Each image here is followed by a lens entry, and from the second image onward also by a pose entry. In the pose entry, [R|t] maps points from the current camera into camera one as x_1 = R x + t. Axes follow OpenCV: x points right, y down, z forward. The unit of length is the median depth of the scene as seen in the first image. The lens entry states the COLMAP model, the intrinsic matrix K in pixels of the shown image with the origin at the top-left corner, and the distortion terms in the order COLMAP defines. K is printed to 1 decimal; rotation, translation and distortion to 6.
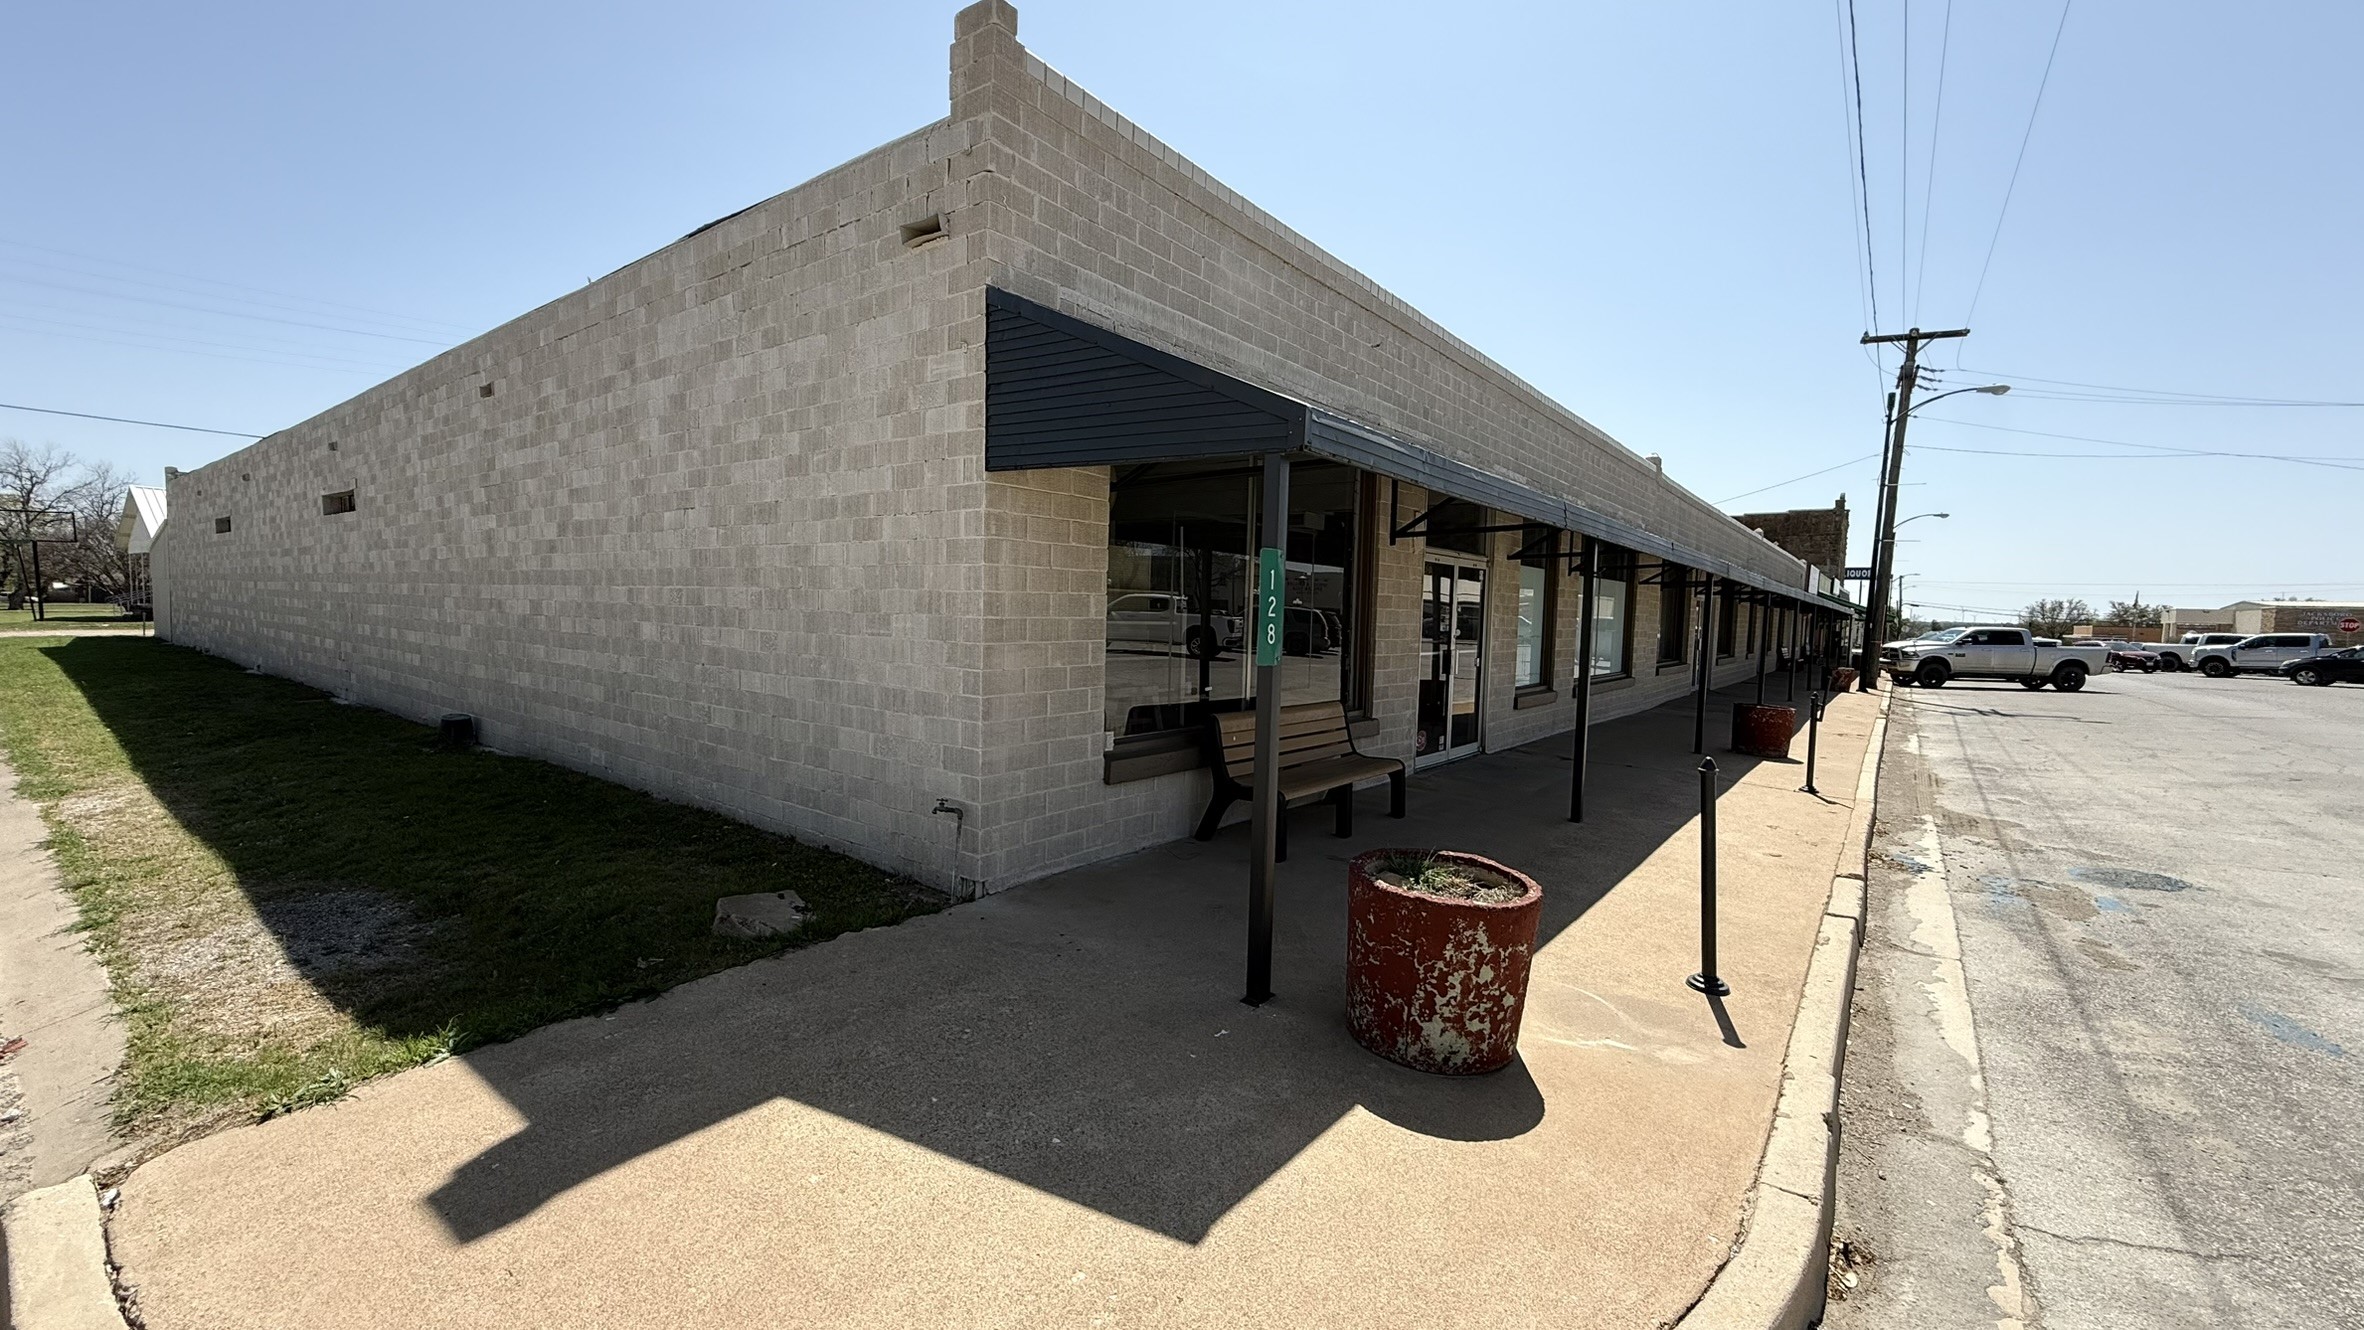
lens RADIAL K [[946.1, 0, 1176.2], [0, 946.1, 663.5], [0, 0, 1]] dist [0.001146, -0.000820]
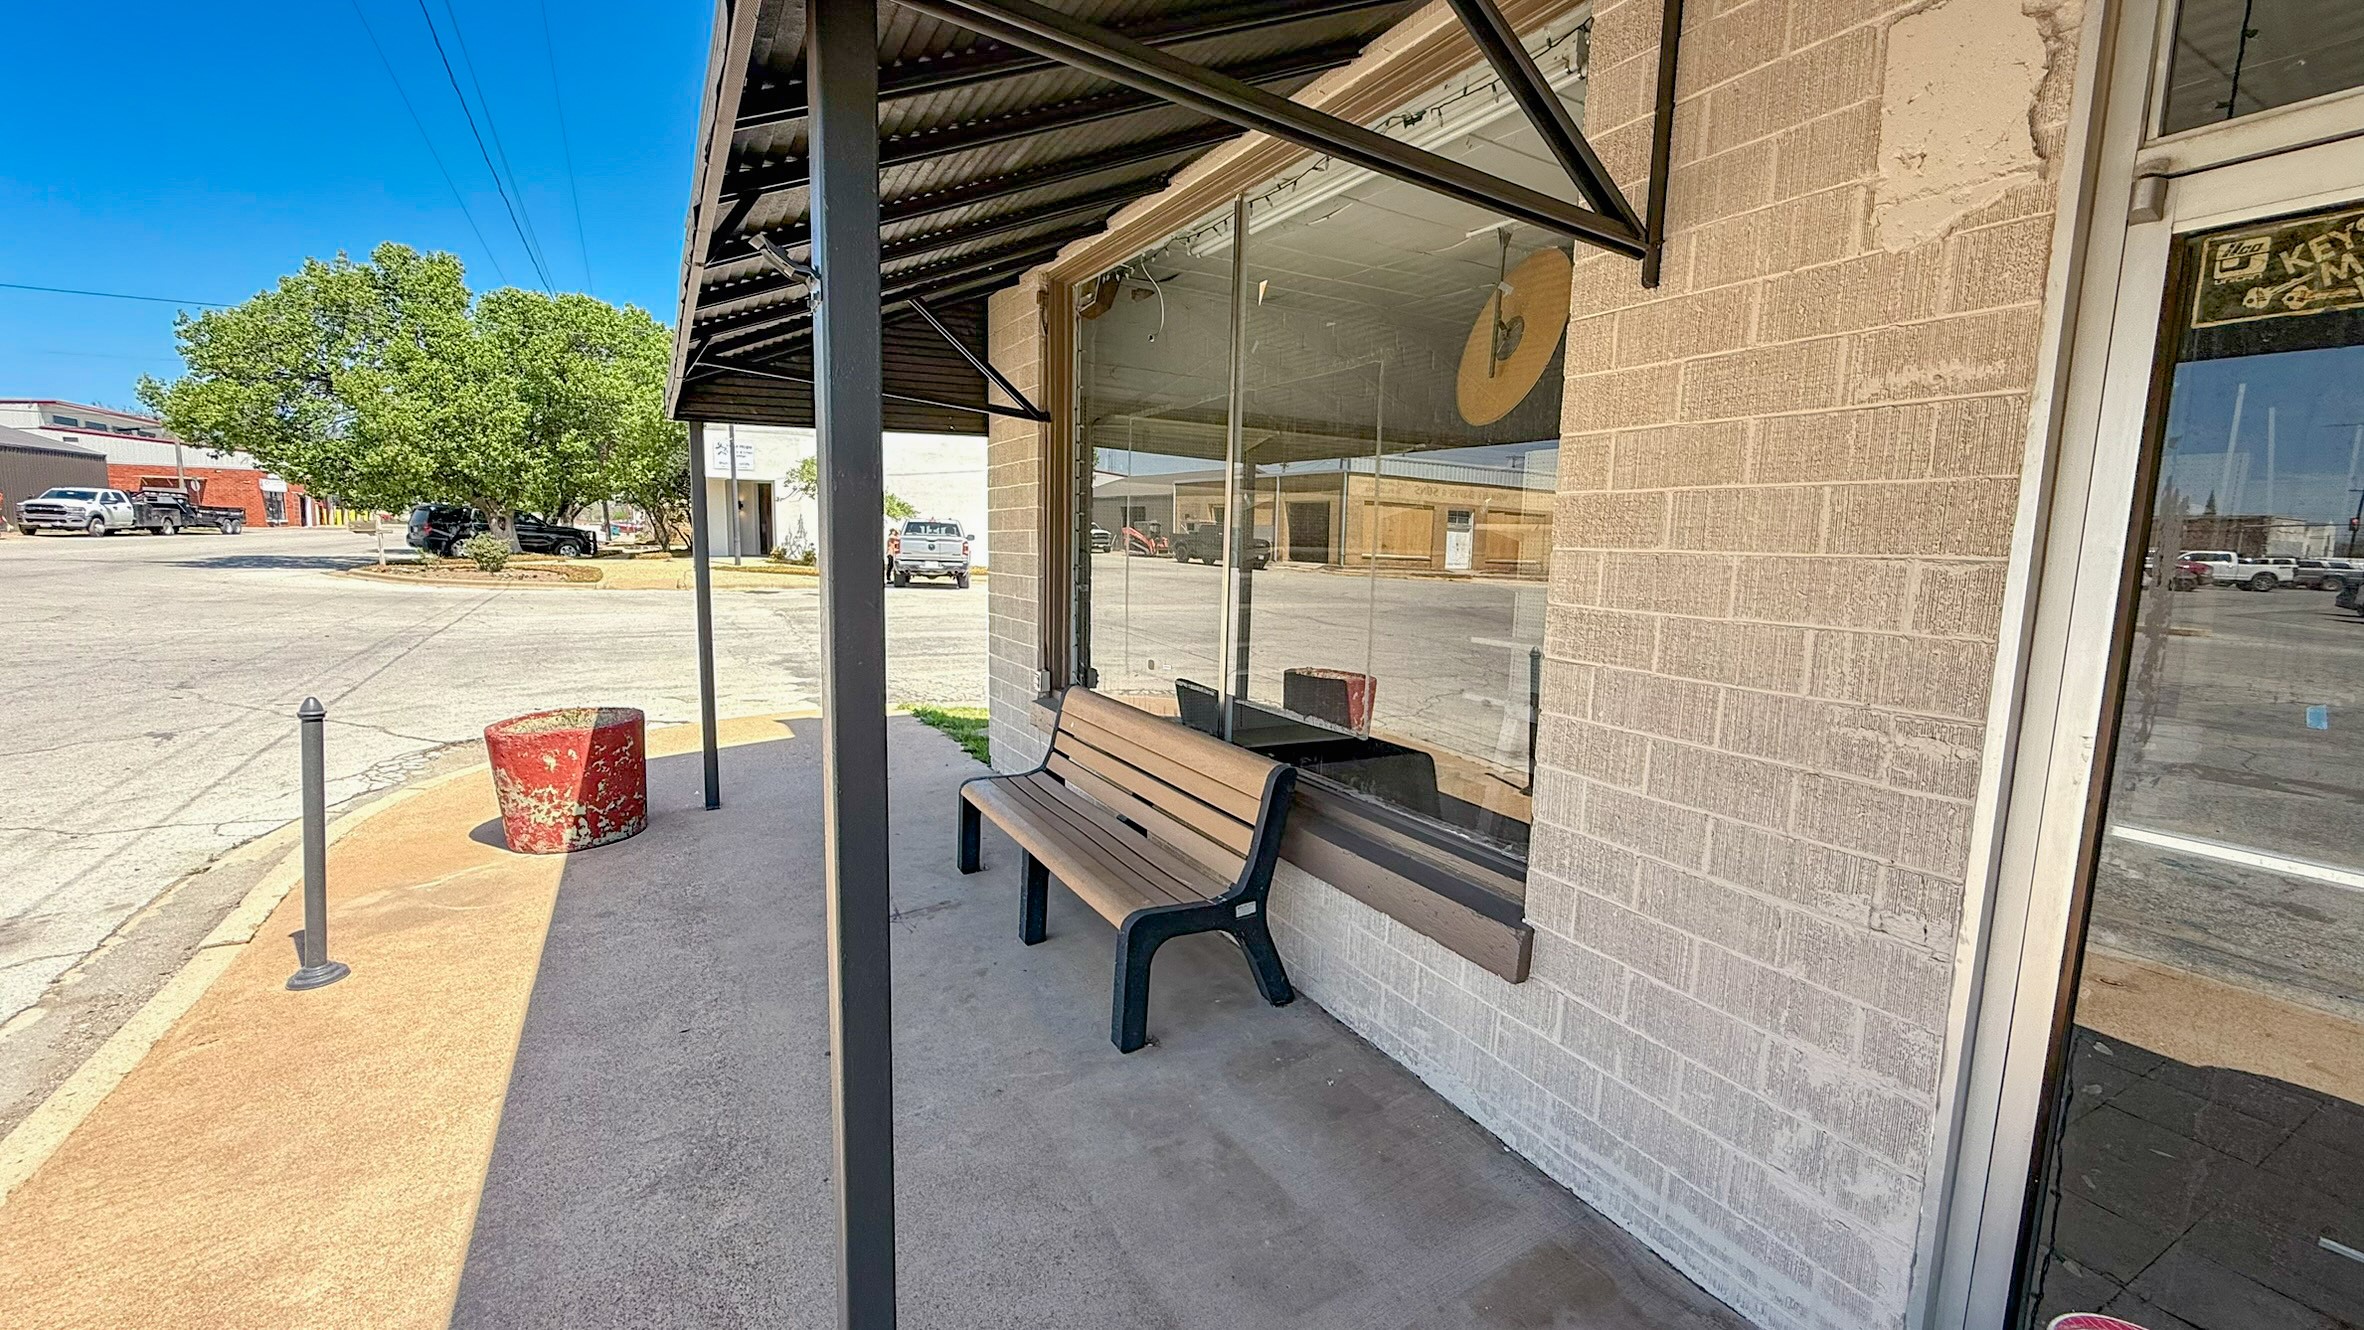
lens RADIAL K [[946.1, 0, 1184.3], [0, 946.1, 665.1], [0, 0, 1]] dist [0.001146, -0.000820]
pose [[-0.387995, 0.084807, -0.917752, 0.698417], [-0.089906, 0.987526, 0.129264, -0.067517], [0.917266, 0.132665, -0.375530, 1.370307]]
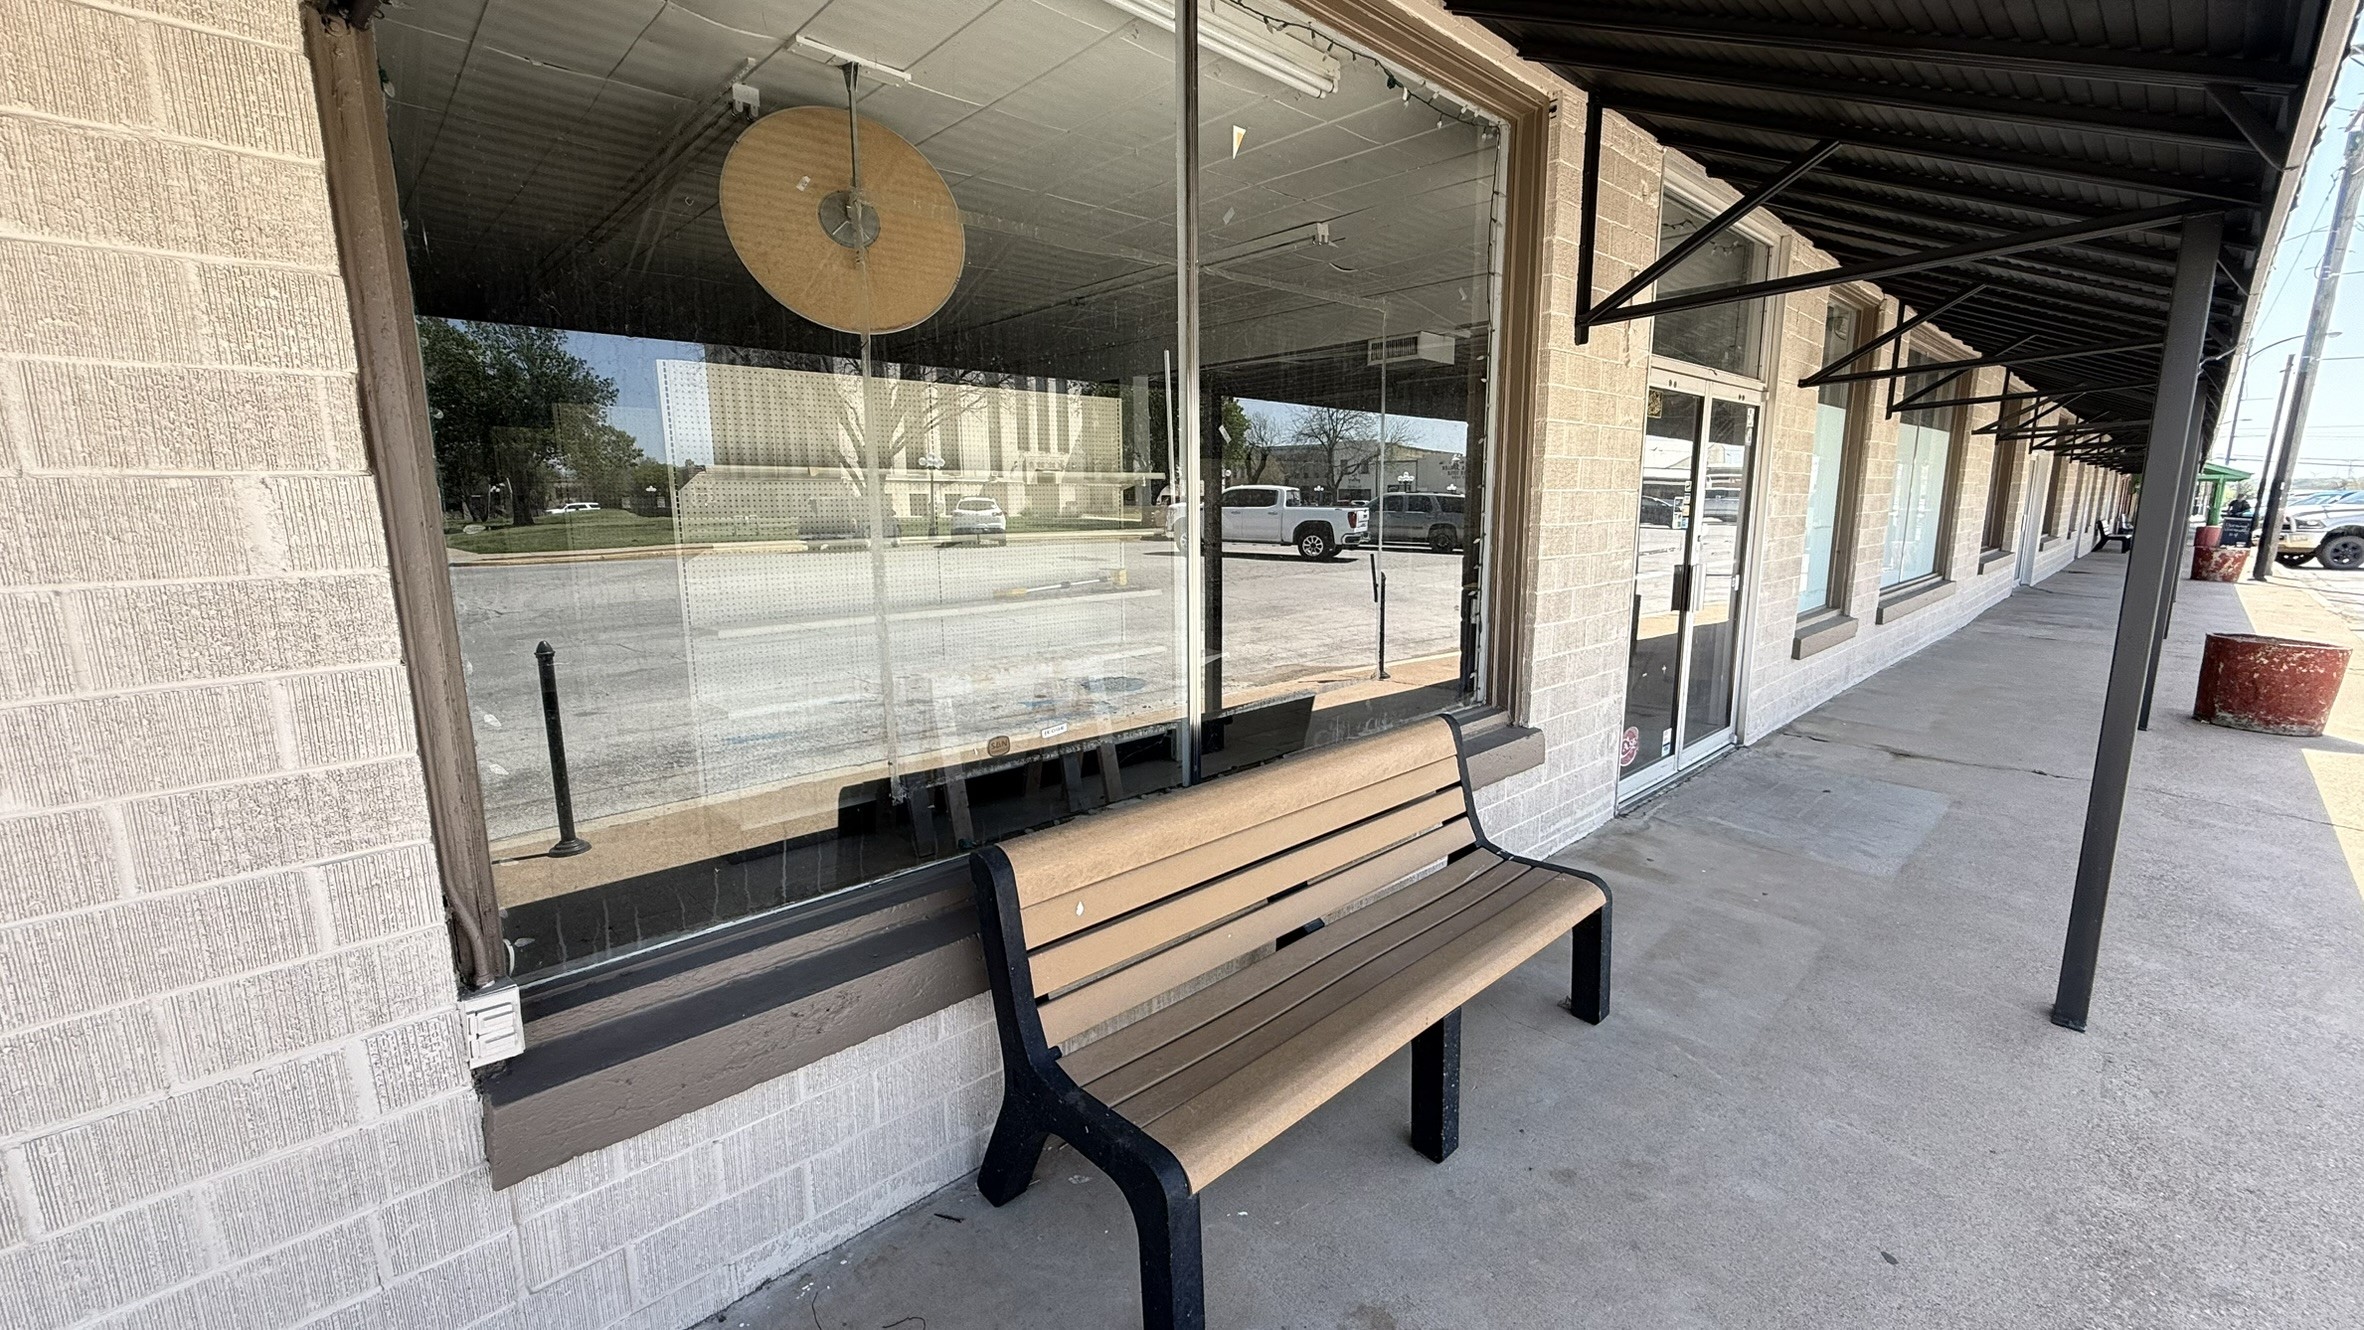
lens RADIAL K [[946.1, 0, 1174.0], [0, 946.1, 668.7], [0, 0, 1]] dist [0.001146, -0.000820]
pose [[0.987416, -0.011739, -0.157708, 0.149078], [0.029959, 0.993069, 0.113654, -0.040322], [0.155281, -0.116949, 0.980923, 0.710507]]
